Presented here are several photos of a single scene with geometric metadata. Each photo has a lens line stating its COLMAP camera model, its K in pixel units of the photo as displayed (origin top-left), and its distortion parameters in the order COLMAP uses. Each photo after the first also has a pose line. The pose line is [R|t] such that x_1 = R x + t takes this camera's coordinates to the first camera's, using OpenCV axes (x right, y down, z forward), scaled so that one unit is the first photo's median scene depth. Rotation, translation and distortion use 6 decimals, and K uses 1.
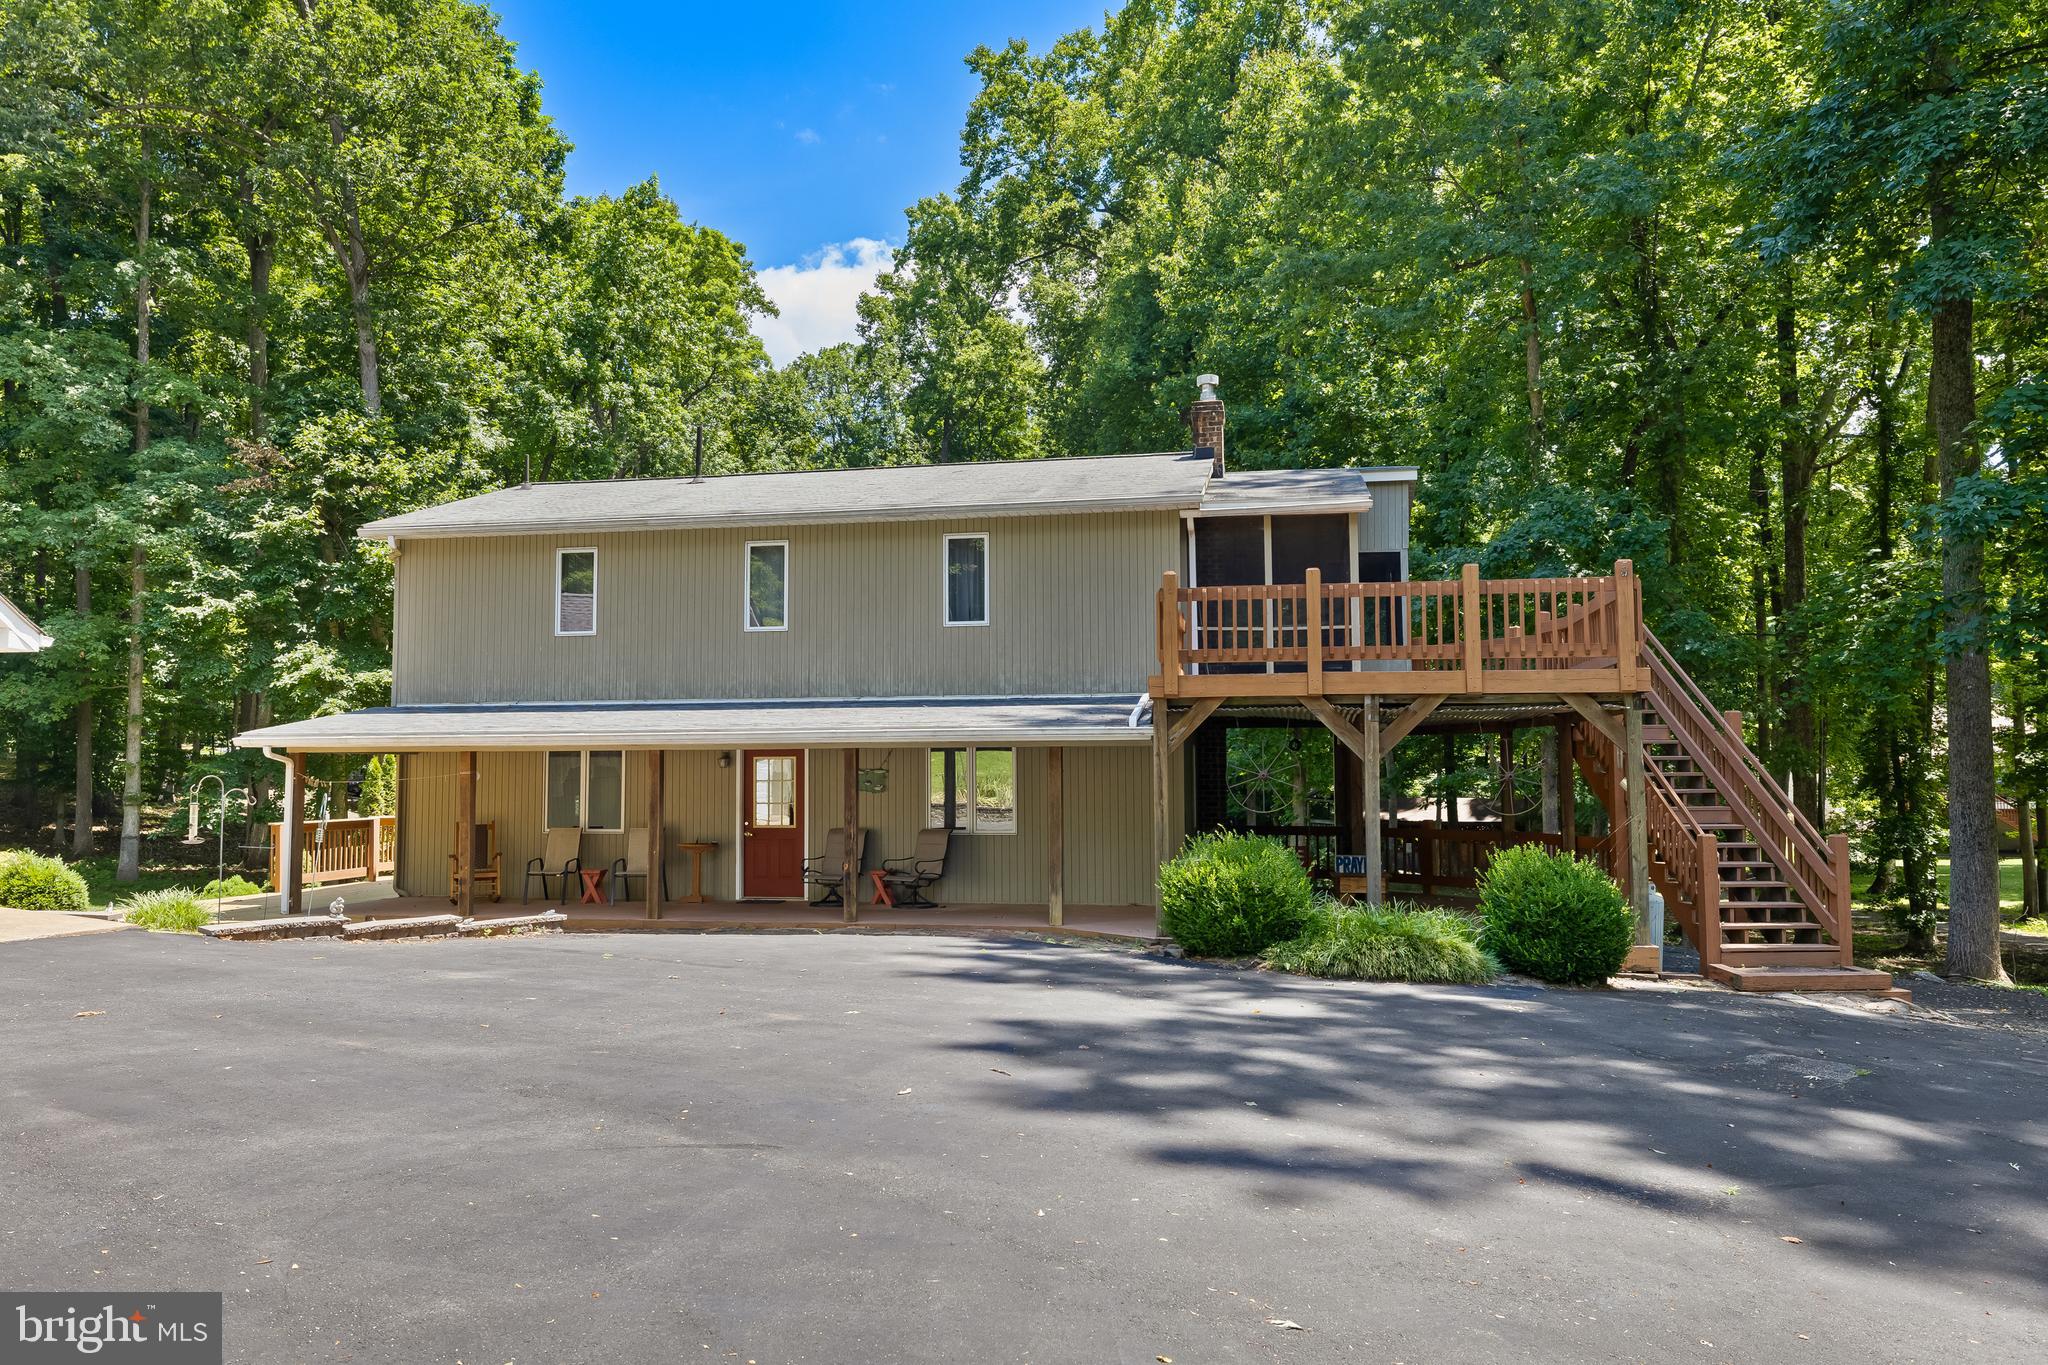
lens RADIAL K [[1412.4, 0, 1009.4], [0, 1412.4, 669.6], [0, 0, 1]] dist [-0.000051, 0.000278]
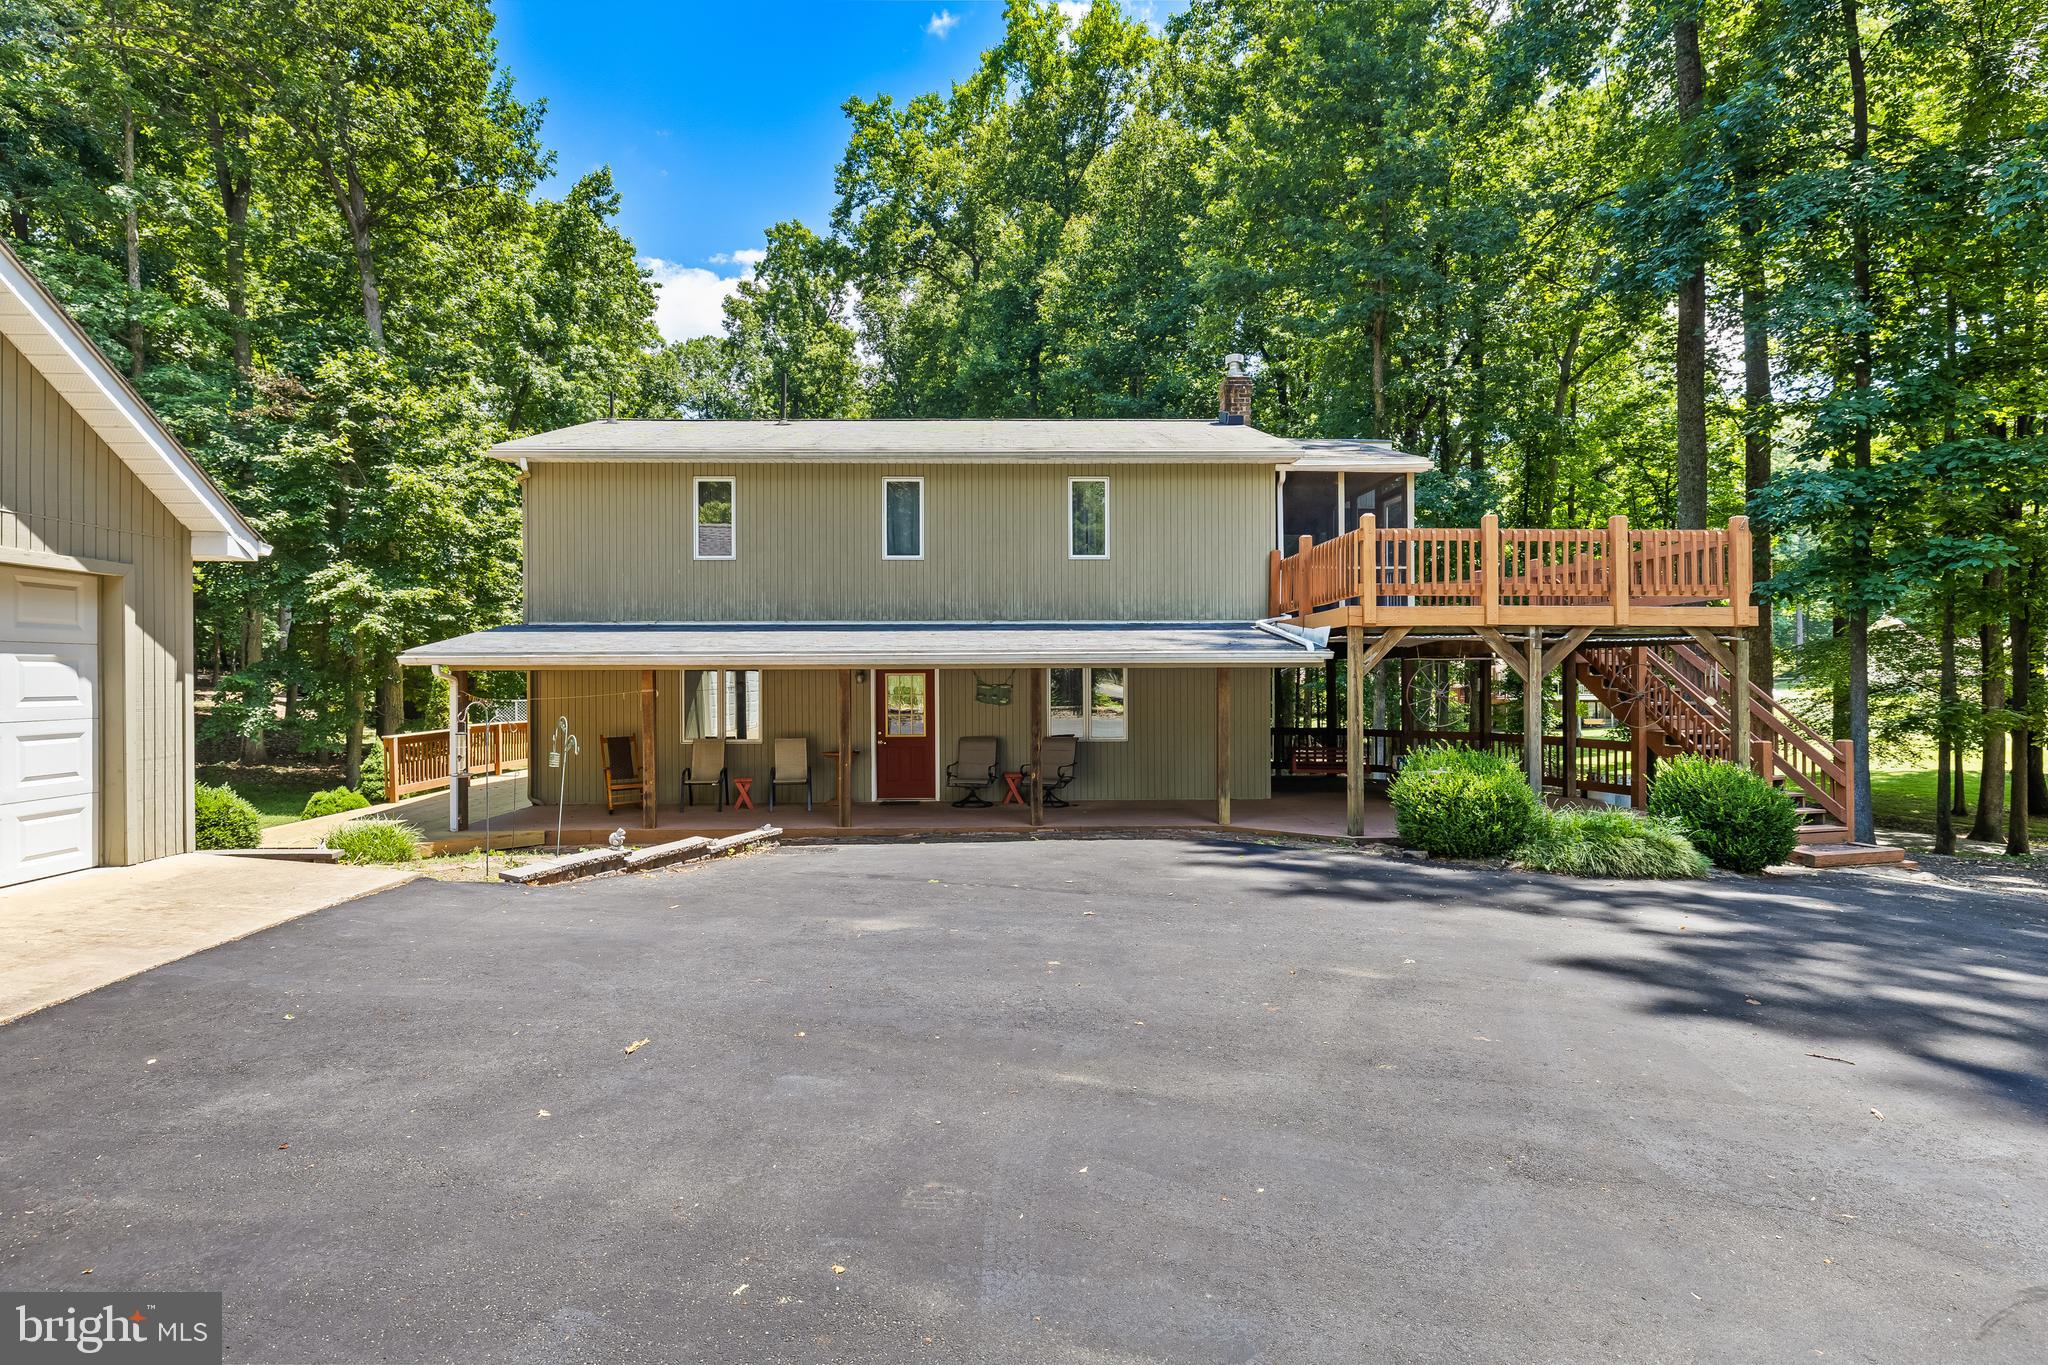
lens RADIAL K [[1024.0, 0, 1017.5], [0, 1024.0, 664.7], [0, 0, 1]] dist [0.004486, -0.000599]
pose [[0.977614, 0.002457, 0.210392, -0.151866], [-0.016035, 0.997894, 0.062854, 0.001654], [-0.209795, -0.064821, 0.975594, 0.118155]]
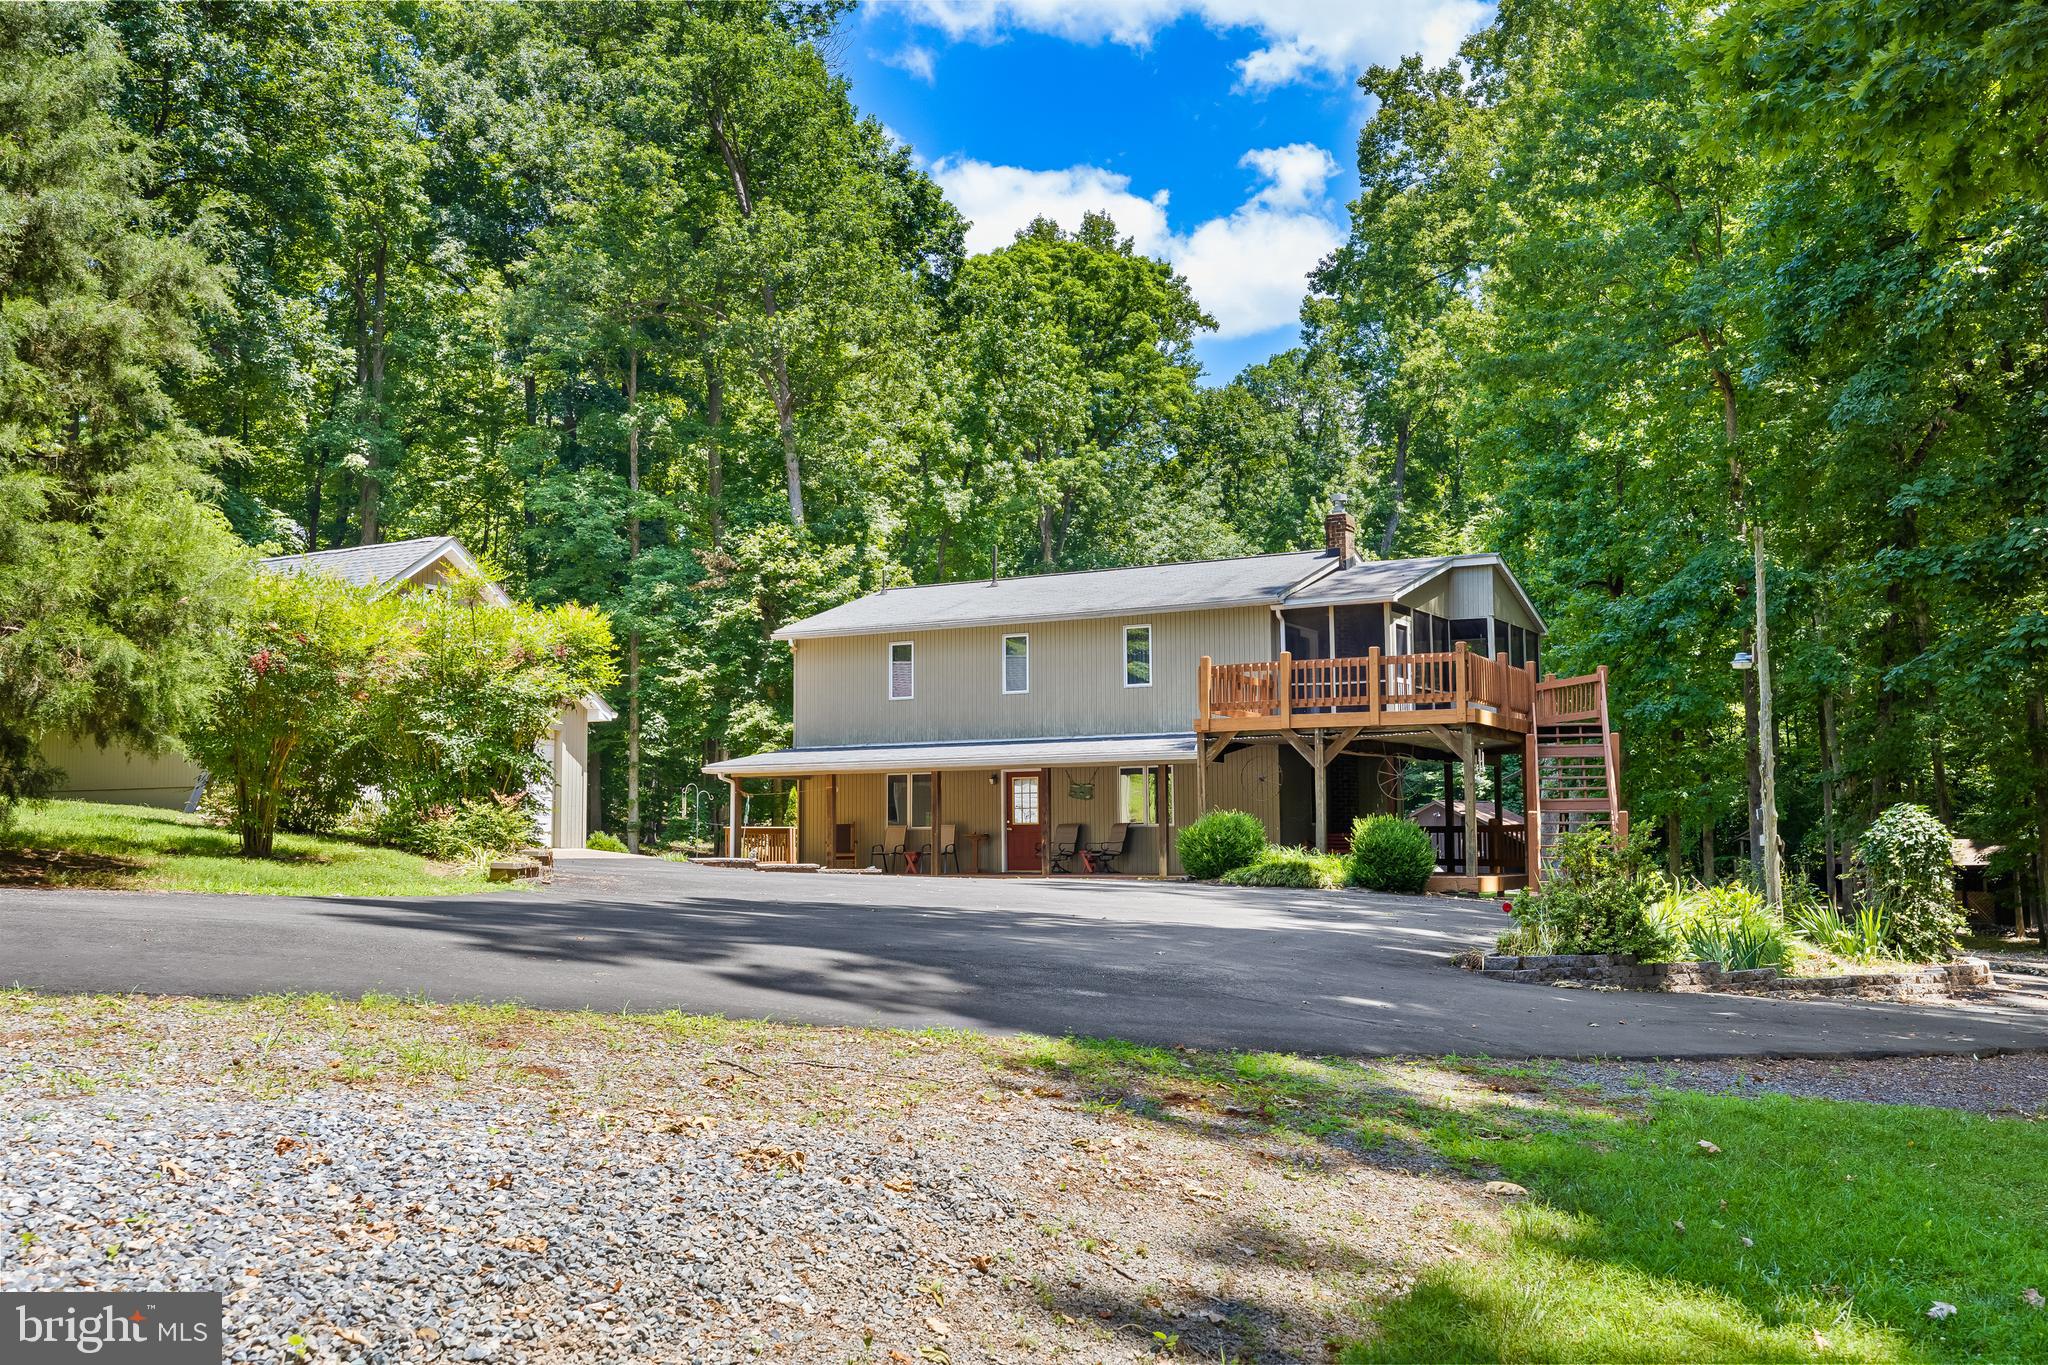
lens RADIAL K [[1732.6, 0, 1015.1], [0, 1732.6, 692.7], [0, 0, 1]] dist [-0.017577, 0.017987]
pose [[0.947435, -0.024582, -0.319002, 0.252652], [0.022109, 0.999691, -0.011370, -0.003647], [0.319183, 0.003719, 0.947686, -0.454768]]
